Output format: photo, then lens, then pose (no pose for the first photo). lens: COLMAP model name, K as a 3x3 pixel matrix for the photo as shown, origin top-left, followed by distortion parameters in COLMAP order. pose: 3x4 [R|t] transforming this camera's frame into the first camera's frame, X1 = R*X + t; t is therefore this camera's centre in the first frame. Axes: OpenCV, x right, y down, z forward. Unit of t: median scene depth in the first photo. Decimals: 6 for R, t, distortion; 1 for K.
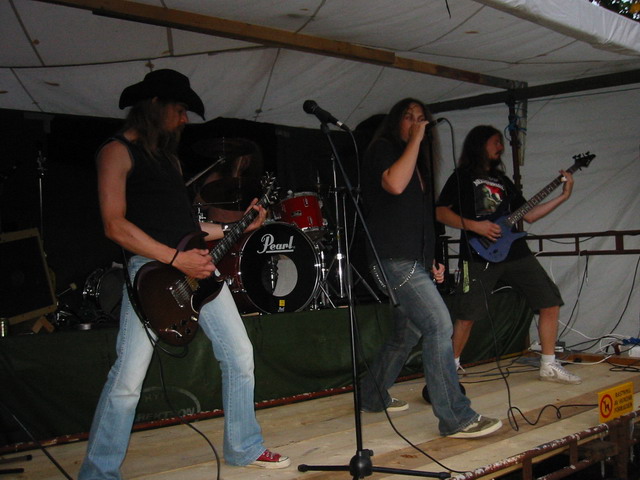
lens RADIAL K [[705.3, 0, 320.0], [0, 705.3, 240.0], [0, 0, 1]] dist [-0.078308, 0.017707]
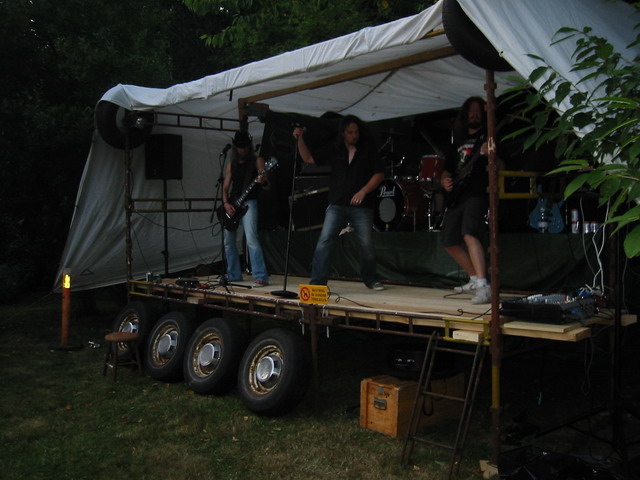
lens RADIAL K [[705.3, 0, 320.0], [0, 705.3, 240.0], [0, 0, 1]] dist [-0.078308, 0.017707]
pose [[0.076140, 0.081551, -0.993757, 1.662002], [0.050901, 0.995032, 0.085556, -0.032500], [0.995797, -0.057097, 0.071611, 0.711821]]
